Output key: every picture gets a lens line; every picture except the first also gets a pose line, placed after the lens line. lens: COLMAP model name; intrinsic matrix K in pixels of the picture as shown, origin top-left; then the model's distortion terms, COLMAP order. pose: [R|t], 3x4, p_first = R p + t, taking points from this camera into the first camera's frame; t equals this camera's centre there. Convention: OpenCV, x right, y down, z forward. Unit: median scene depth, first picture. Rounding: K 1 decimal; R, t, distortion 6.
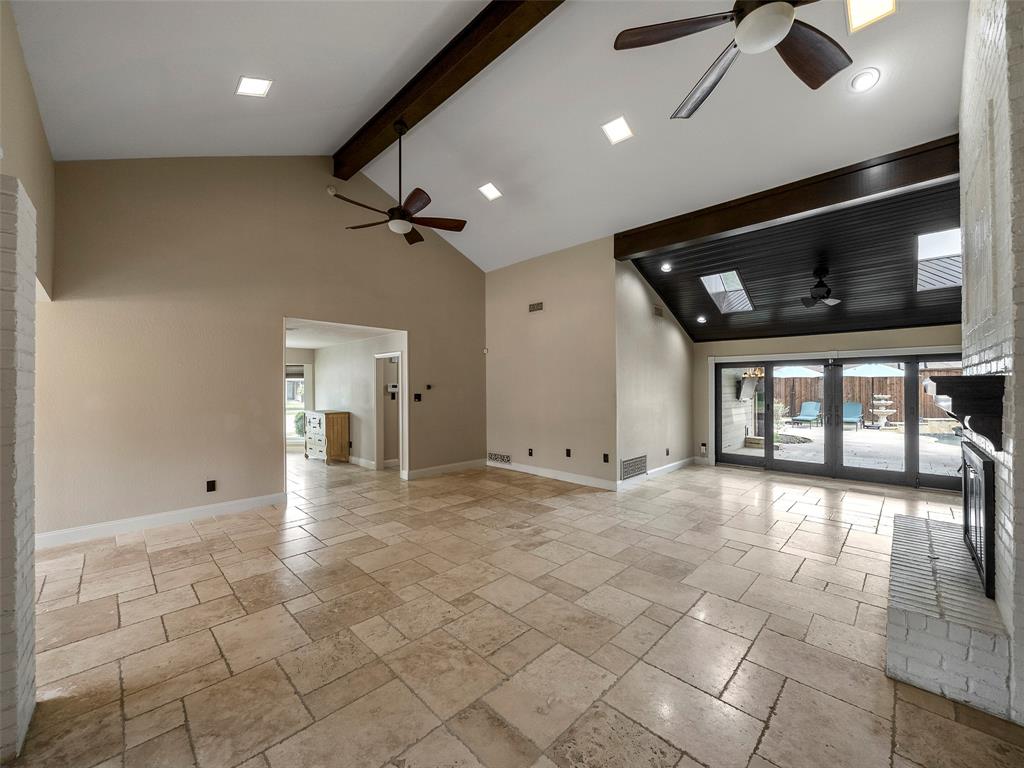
lens RADIAL K [[400.9, 0, 512.2], [0, 400.9, 386.1], [0, 0, 1]] dist [-0.005781, -0.000030]
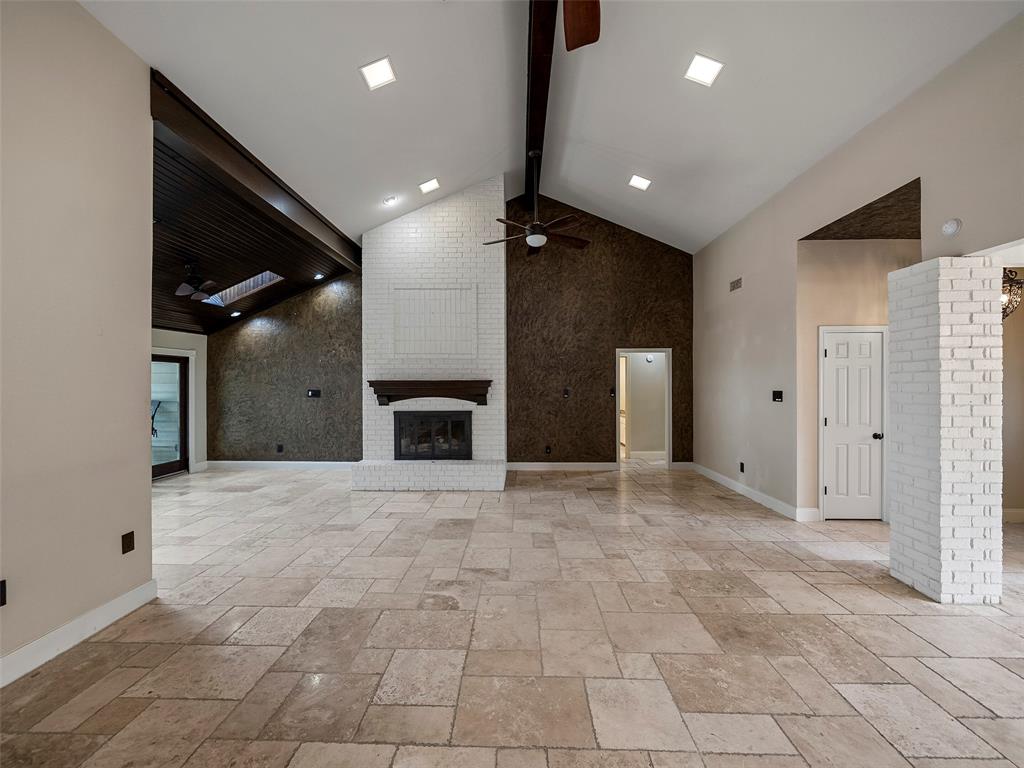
lens RADIAL K [[407.7, 0, 506.6], [0, 407.7, 383.9], [0, 0, 1]] dist [-0.005207, -0.000398]
pose [[-0.679230, 0.003999, 0.733914, -0.677213], [0.000330, 0.999987, -0.005143, 0.009366], [-0.733925, -0.003251, -0.679223, 1.753539]]
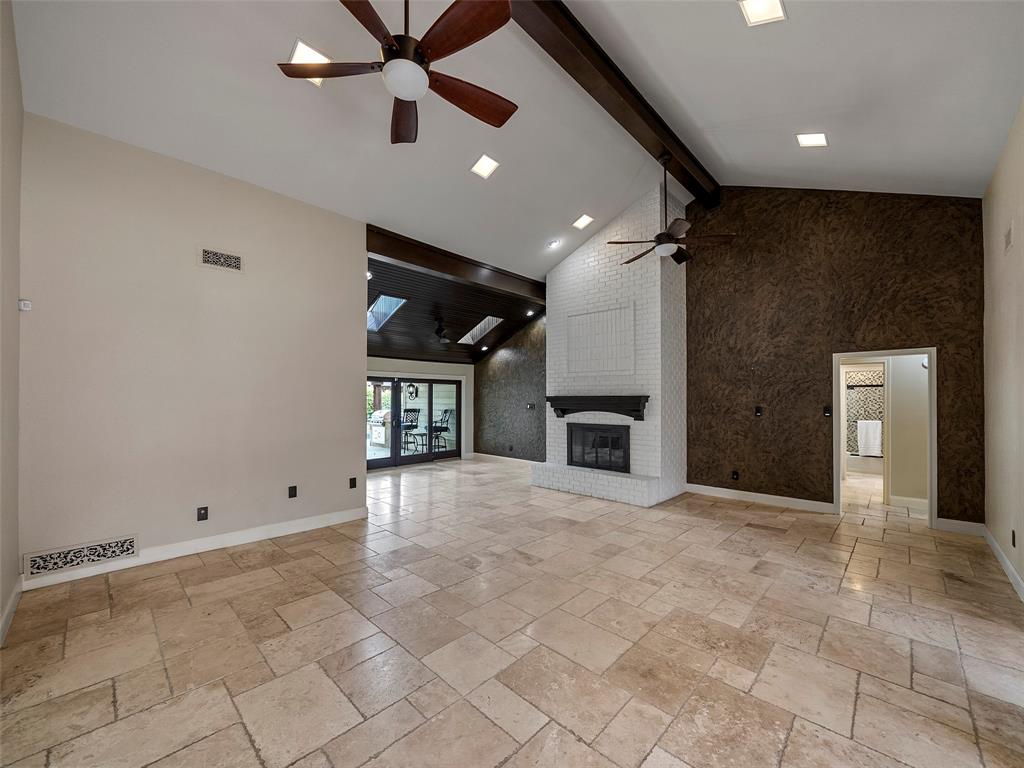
lens RADIAL K [[403.7, 0, 513.2], [0, 403.7, 398.0], [0, 0, 1]] dist [-0.007926, -0.000343]
pose [[-0.008824, 0.006081, 0.999943, -1.076477], [-0.006963, 0.999957, -0.006142, 0.008708], [-0.999937, -0.007016, -0.008782, 1.183863]]
